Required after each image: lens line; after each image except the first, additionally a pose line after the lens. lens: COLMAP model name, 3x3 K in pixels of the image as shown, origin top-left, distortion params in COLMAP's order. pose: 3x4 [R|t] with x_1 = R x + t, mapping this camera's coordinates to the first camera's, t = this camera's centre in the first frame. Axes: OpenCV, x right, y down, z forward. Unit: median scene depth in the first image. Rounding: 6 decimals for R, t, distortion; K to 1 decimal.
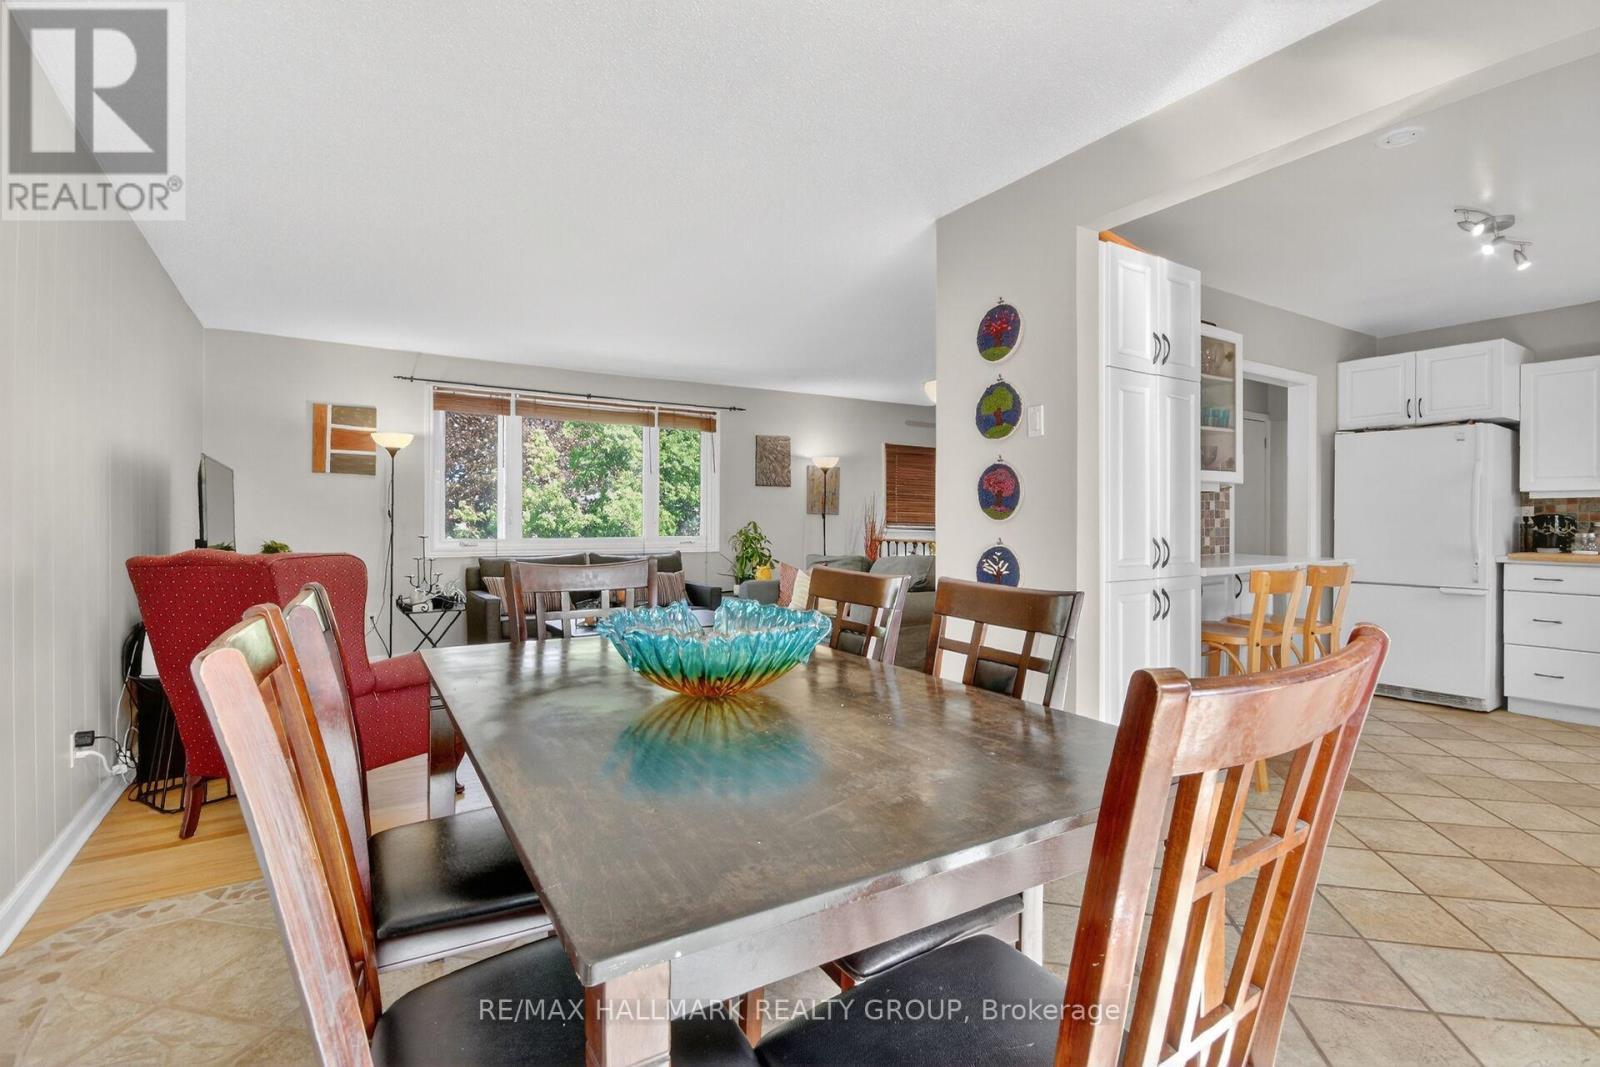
lens RADIAL K [[752.0, 0, 794.7], [0, 752.0, 518.6], [0, 0, 1]] dist [0.000303, -0.004381]
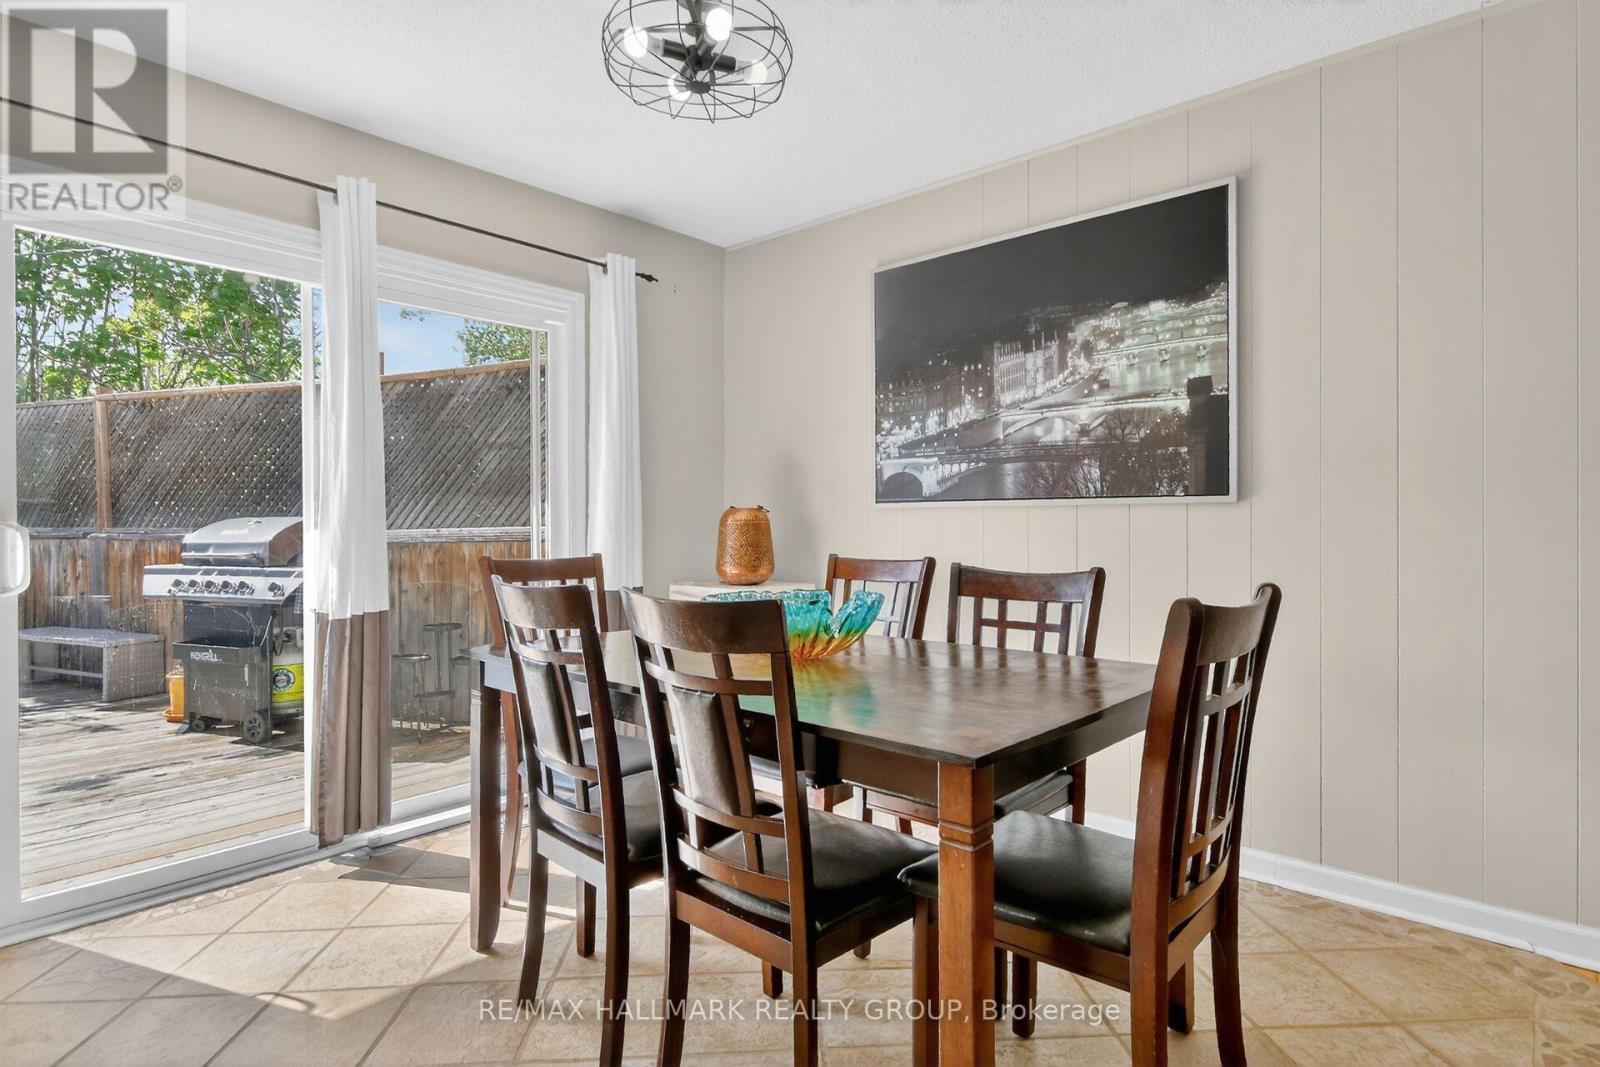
lens RADIAL K [[837.3, 0, 815.6], [0, 837.3, 517.8], [0, 0, 1]] dist [0.004899, 0.001778]
pose [[-0.959882, -0.006583, -0.280329, 0.110702], [-0.004465, 0.999956, -0.008197, 0.008218], [0.280370, -0.006616, -0.959869, 1.033798]]
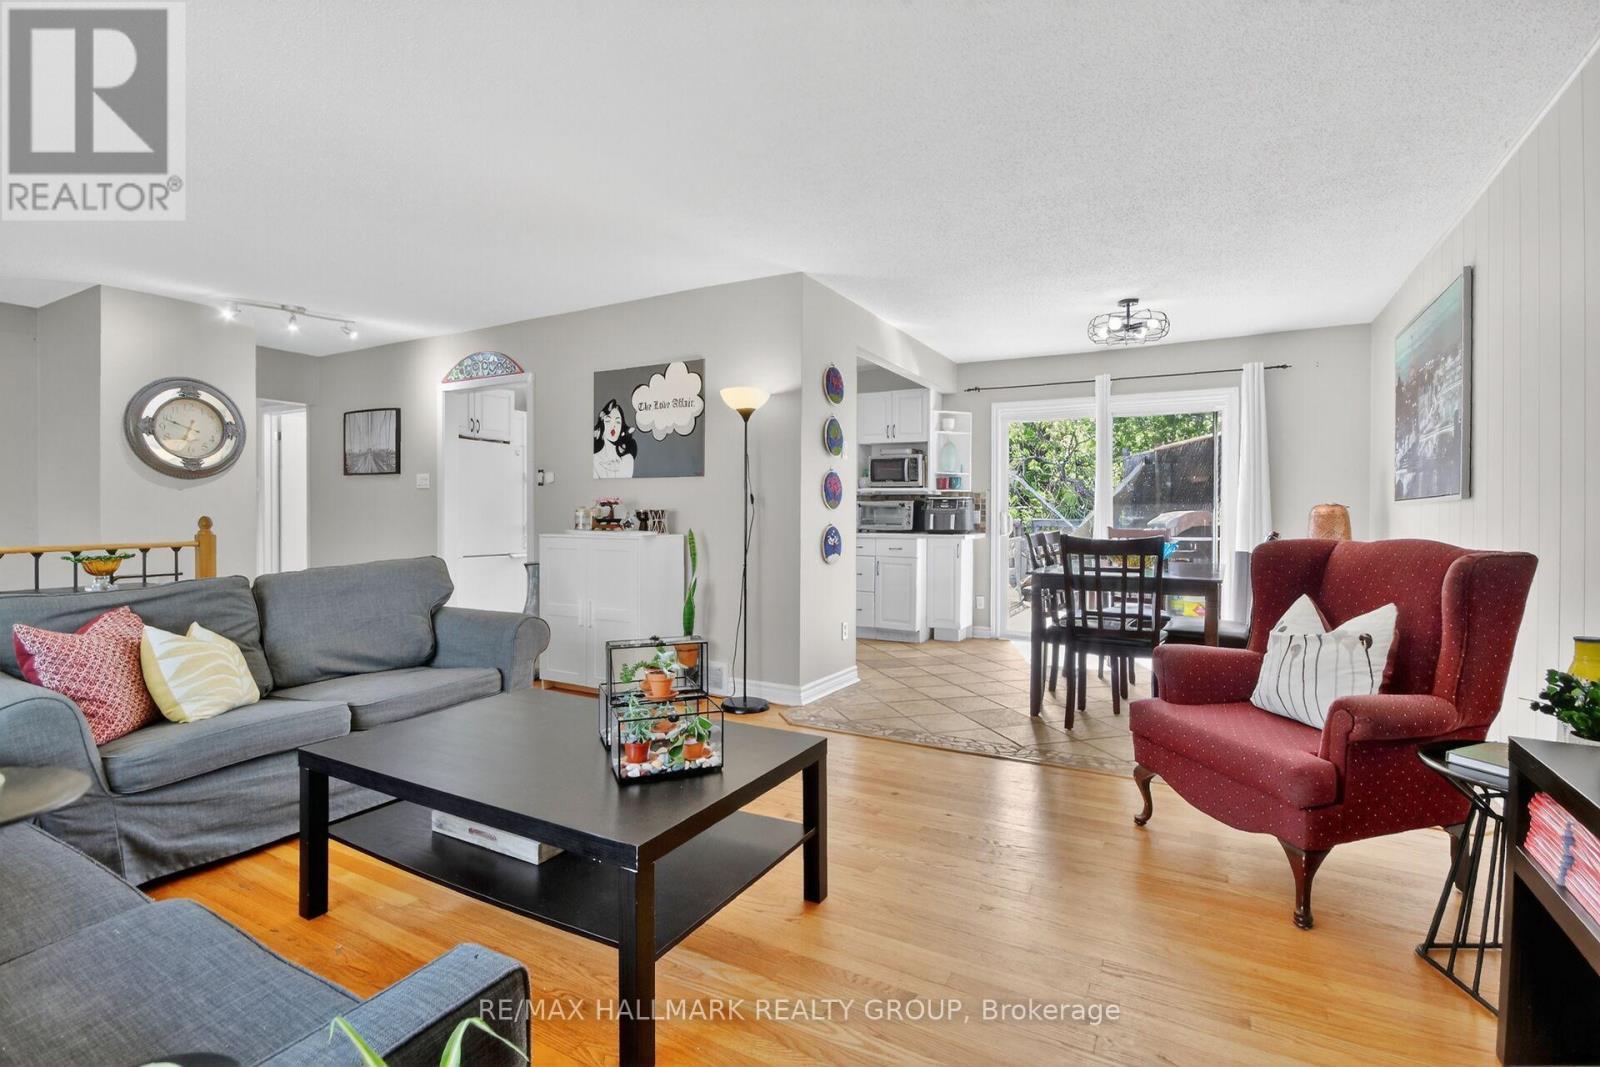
lens RADIAL K [[752.0, 0, 804.6], [0, 752.0, 519.4], [0, 0, 1]] dist [0.000303, -0.004381]
pose [[-0.474180, -0.013512, 0.880324, -0.954332], [-0.006282, 0.999909, 0.011963, 0.003628], [-0.880406, 0.000142, -0.474221, 1.614979]]
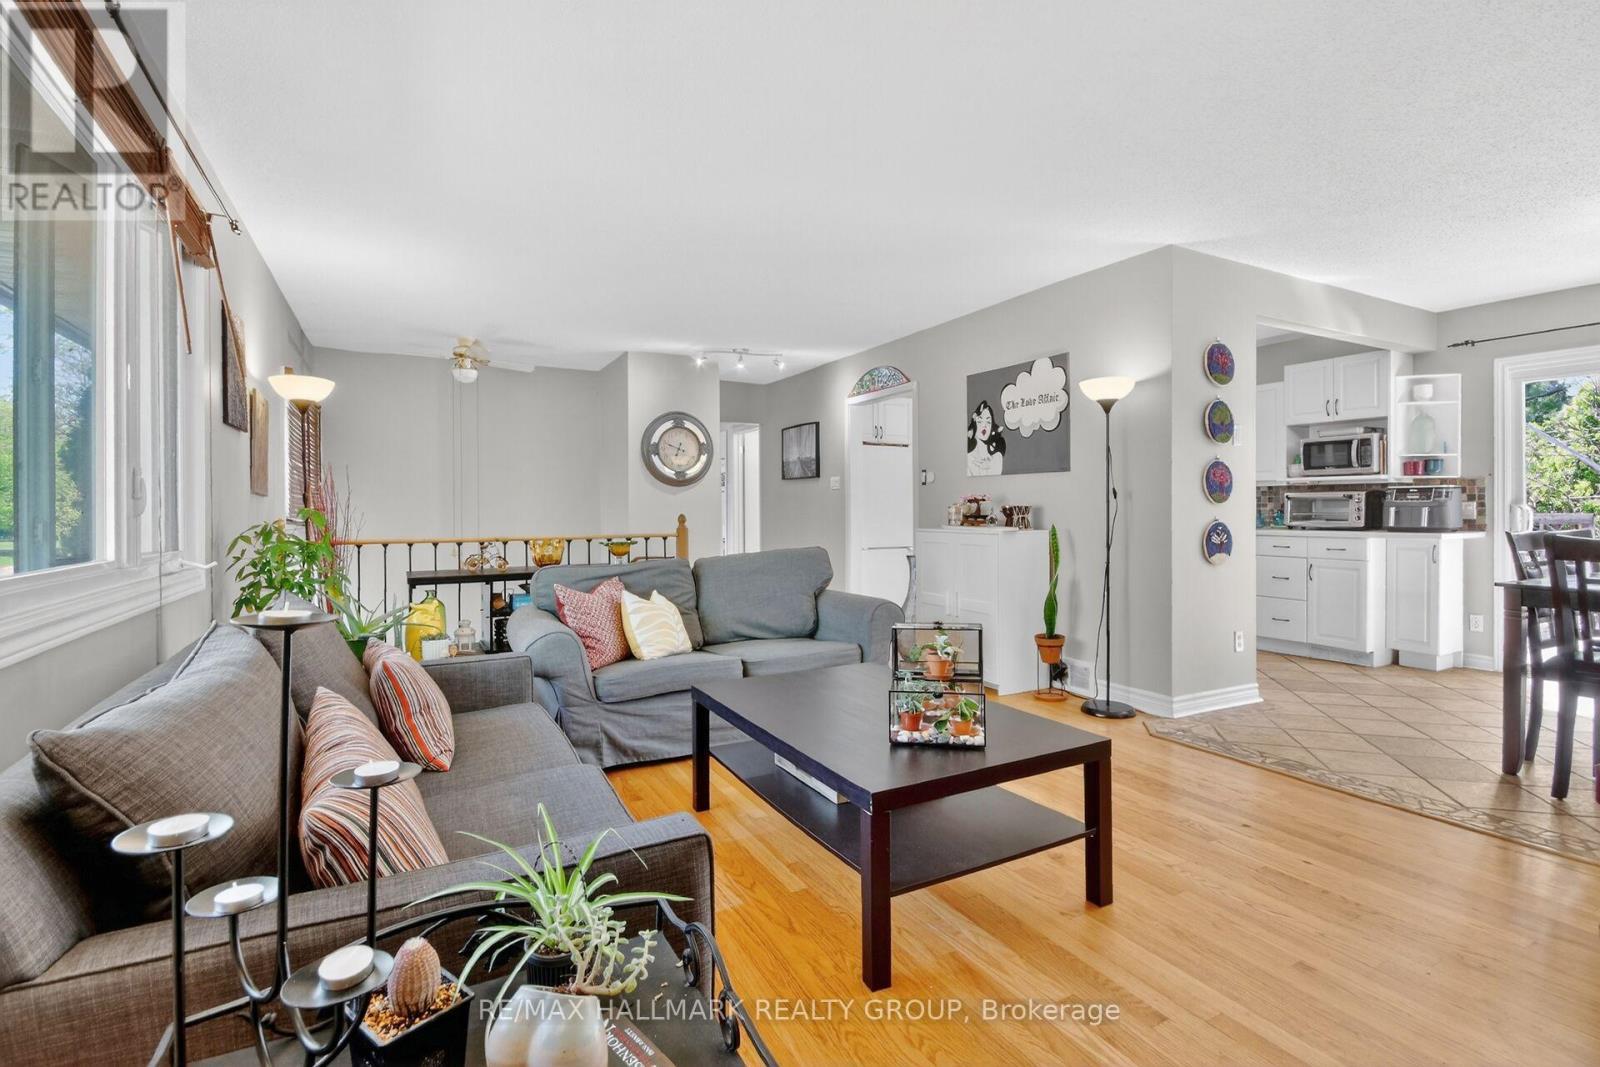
lens RADIAL K [[752.0, 0, 794.2], [0, 752.0, 511.5], [0, 0, 1]] dist [0.000303, -0.004381]
pose [[0.084928, -0.007805, 0.996357, -1.045279], [0.005158, 0.999959, 0.007394, 0.002042], [-0.996374, 0.004511, 0.084965, 1.500085]]
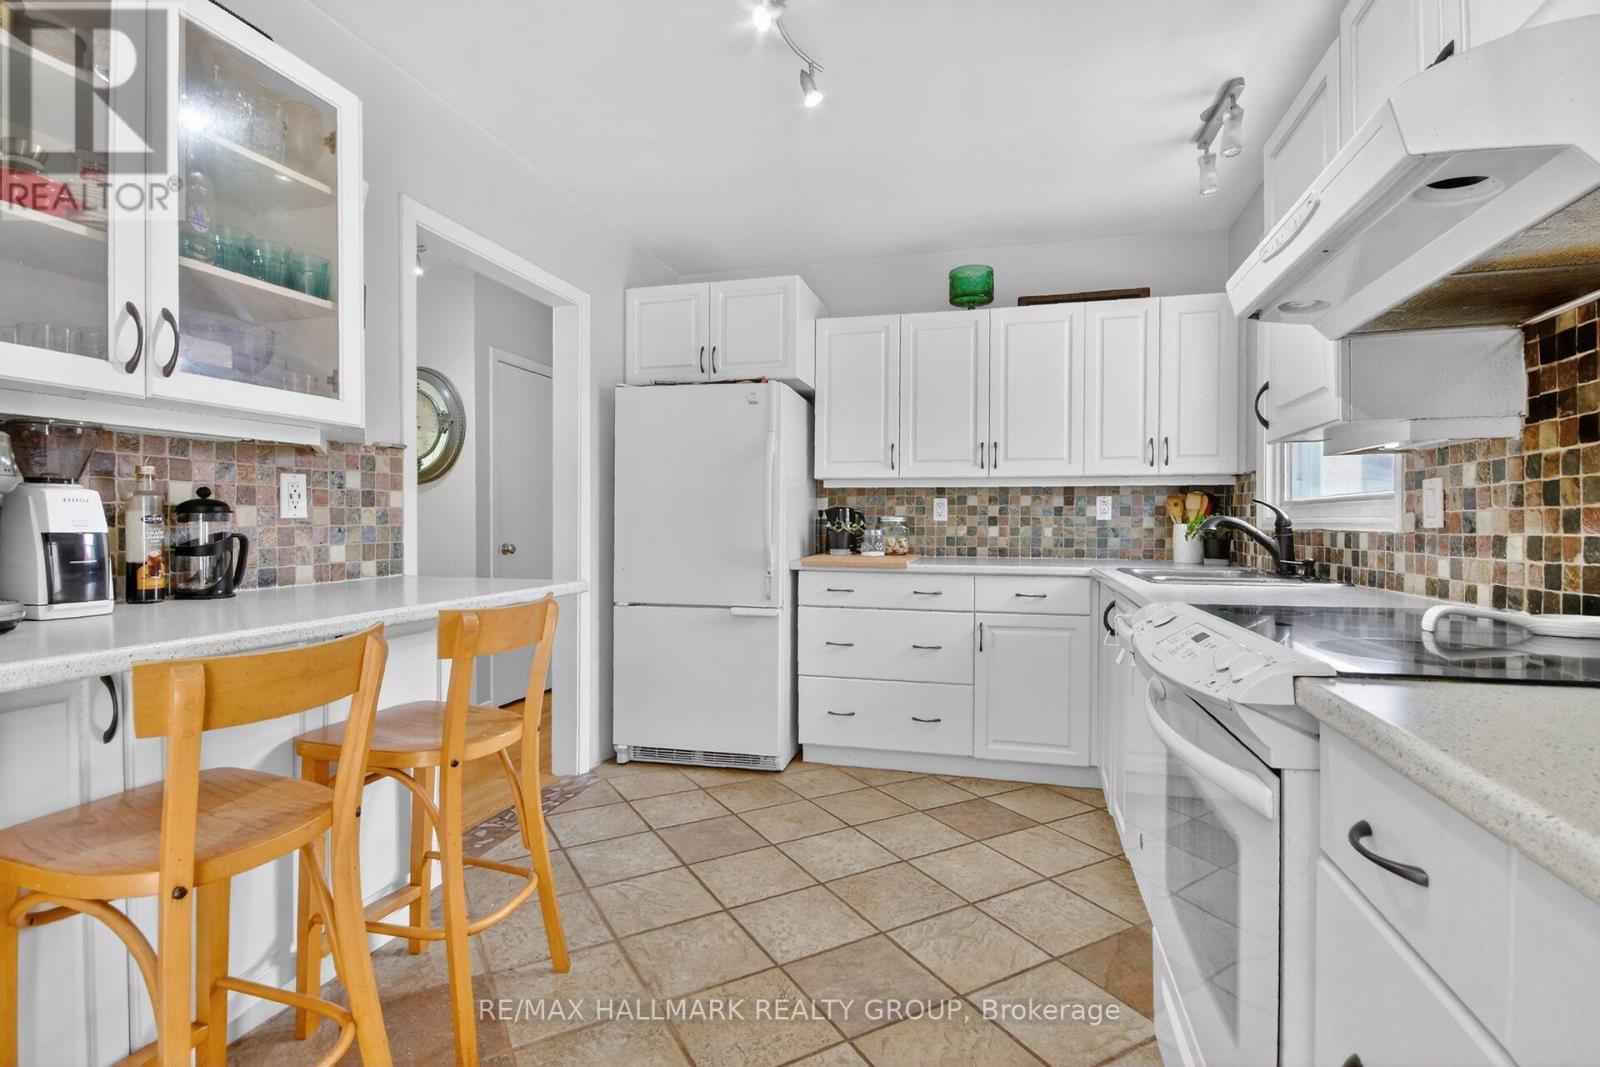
lens RADIAL K [[762.1, 0, 808.5], [0, 762.1, 531.6], [0, 0, 1]] dist [-0.000911, -0.002893]
pose [[0.736221, -0.010367, 0.676662, 0.569638], [-0.001015, 0.999865, 0.016423, 0.009688], [-0.676741, -0.012778, 0.736110, 0.560630]]
